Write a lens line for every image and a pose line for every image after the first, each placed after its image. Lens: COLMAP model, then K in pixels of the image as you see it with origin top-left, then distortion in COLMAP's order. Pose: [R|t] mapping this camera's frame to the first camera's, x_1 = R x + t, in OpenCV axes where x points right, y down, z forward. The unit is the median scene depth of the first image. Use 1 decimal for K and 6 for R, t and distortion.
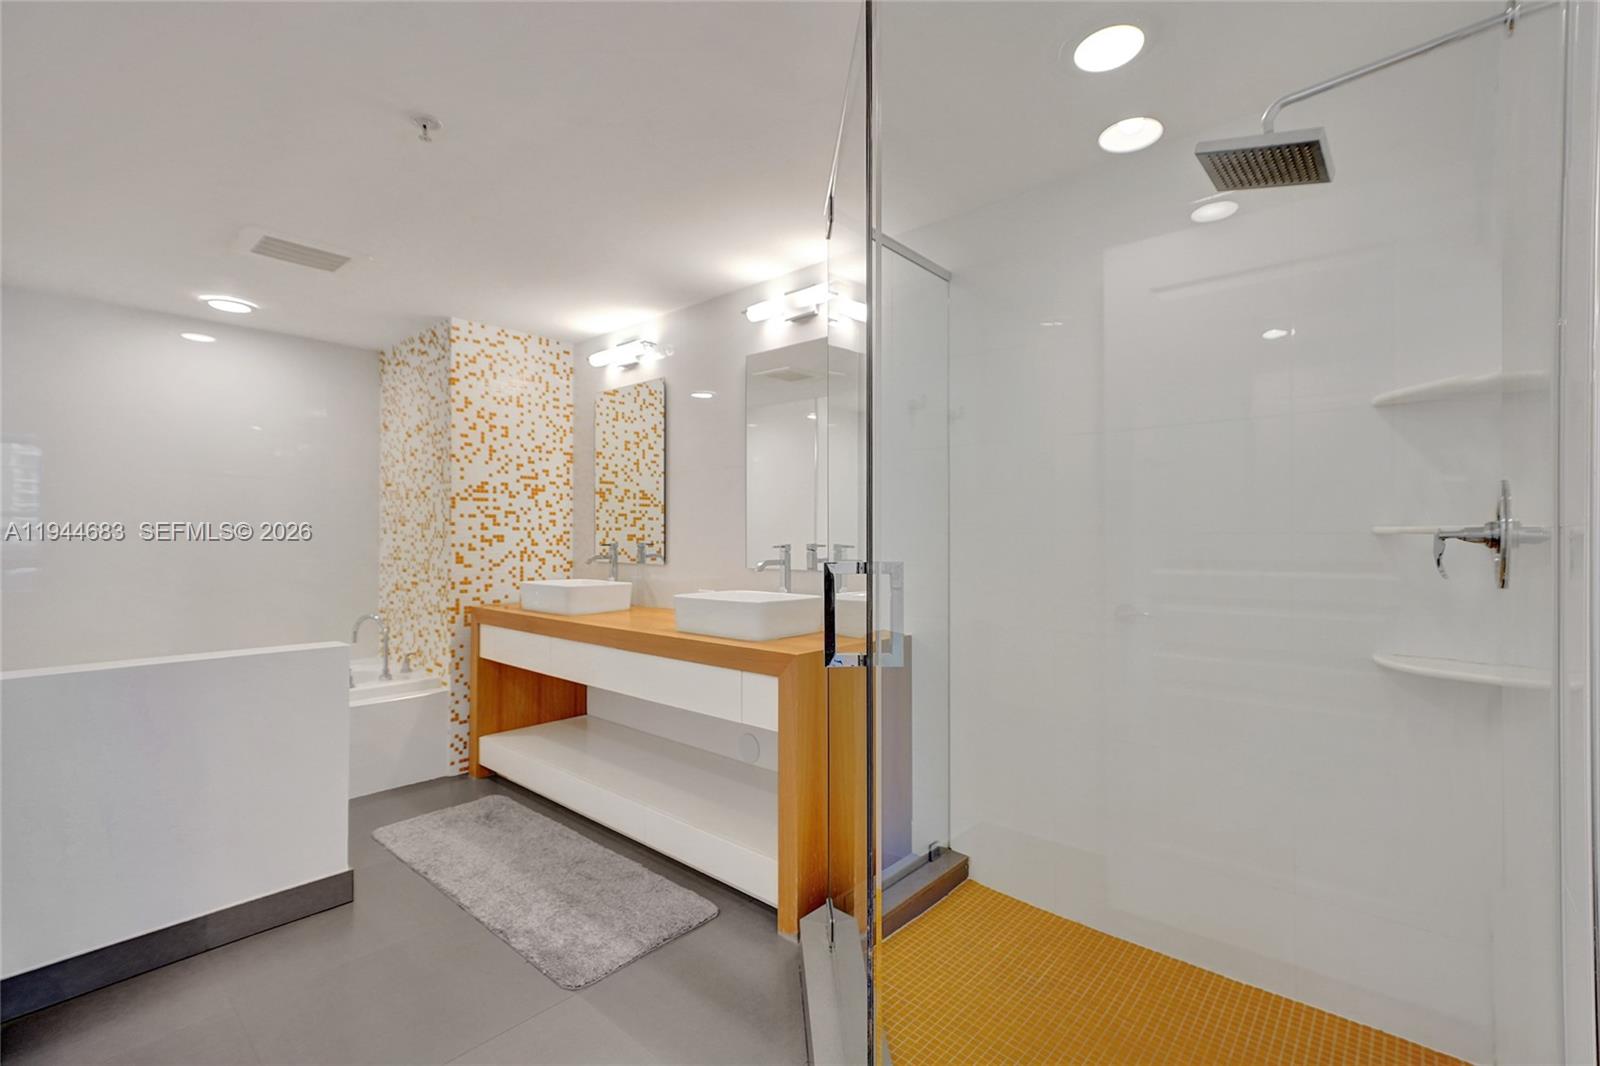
lens RADIAL K [[712.1, 0, 793.0], [0, 712.1, 531.7], [0, 0, 1]] dist [0.003708, 0.001487]
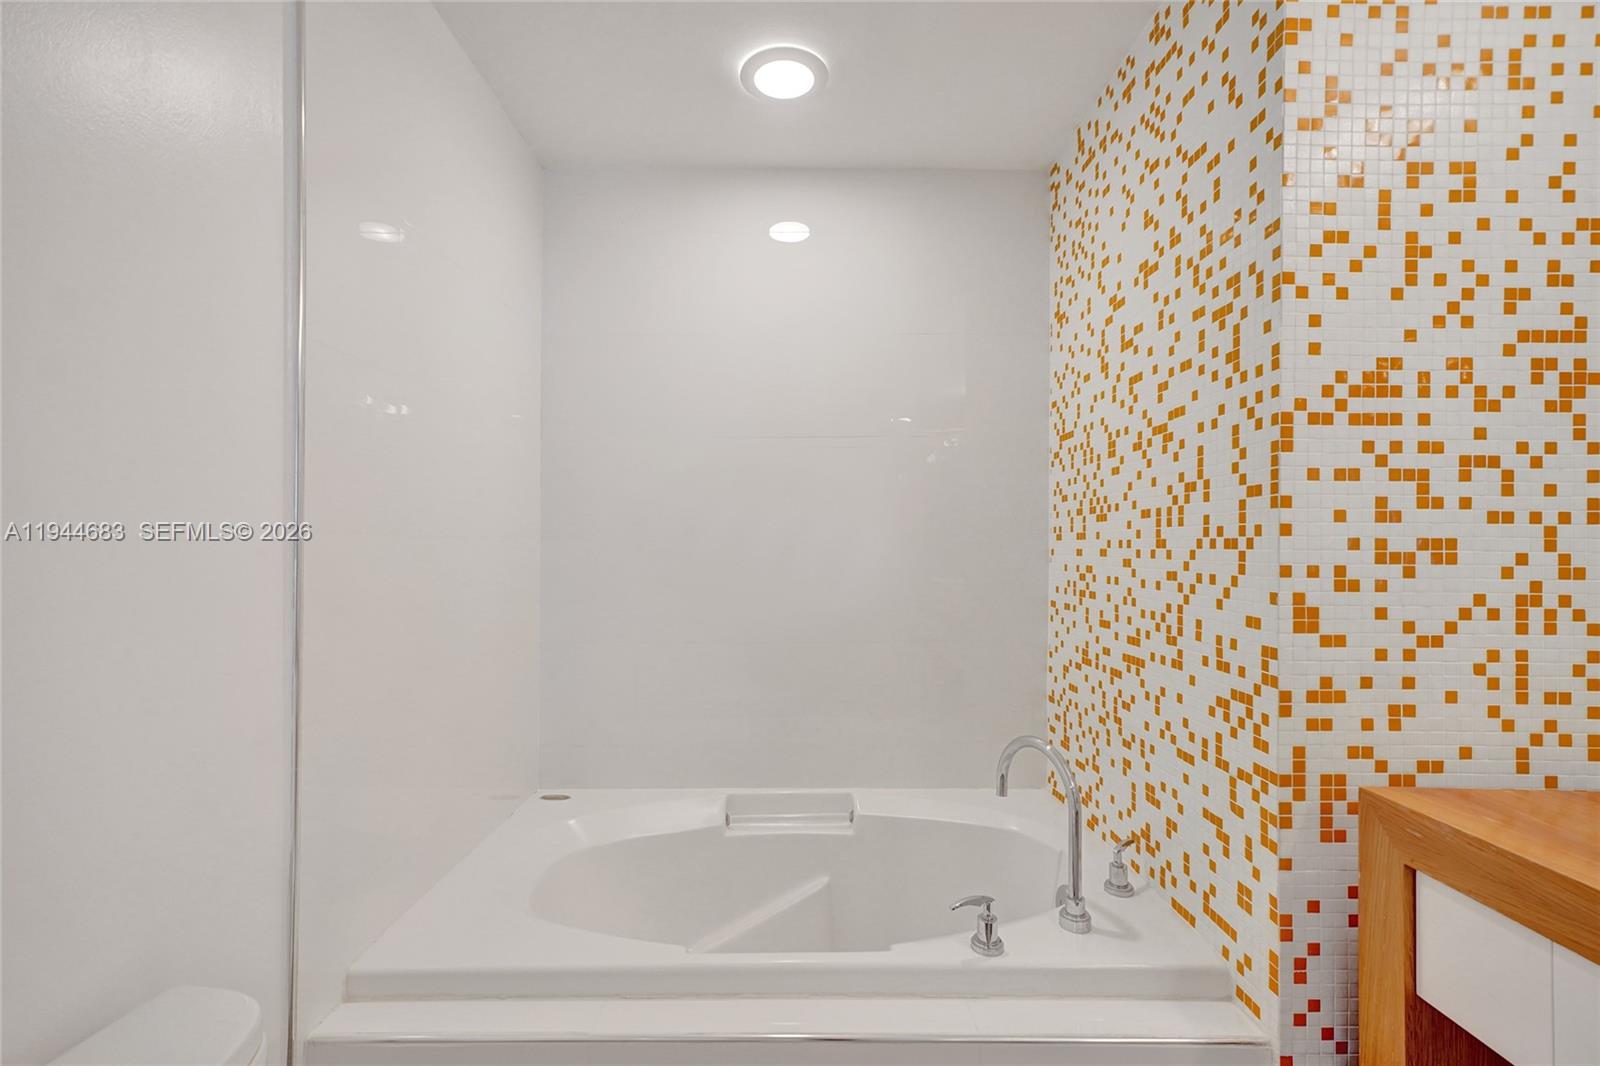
lens RADIAL K [[712.1, 0, 795.5], [0, 712.1, 539.4], [0, 0, 1]] dist [0.003708, 0.001487]
pose [[0.668084, -0.002635, -0.744081, -0.372985], [-0.004976, 0.999956, -0.008008, 0.008505], [0.744069, 0.009053, 0.668041, 0.612029]]
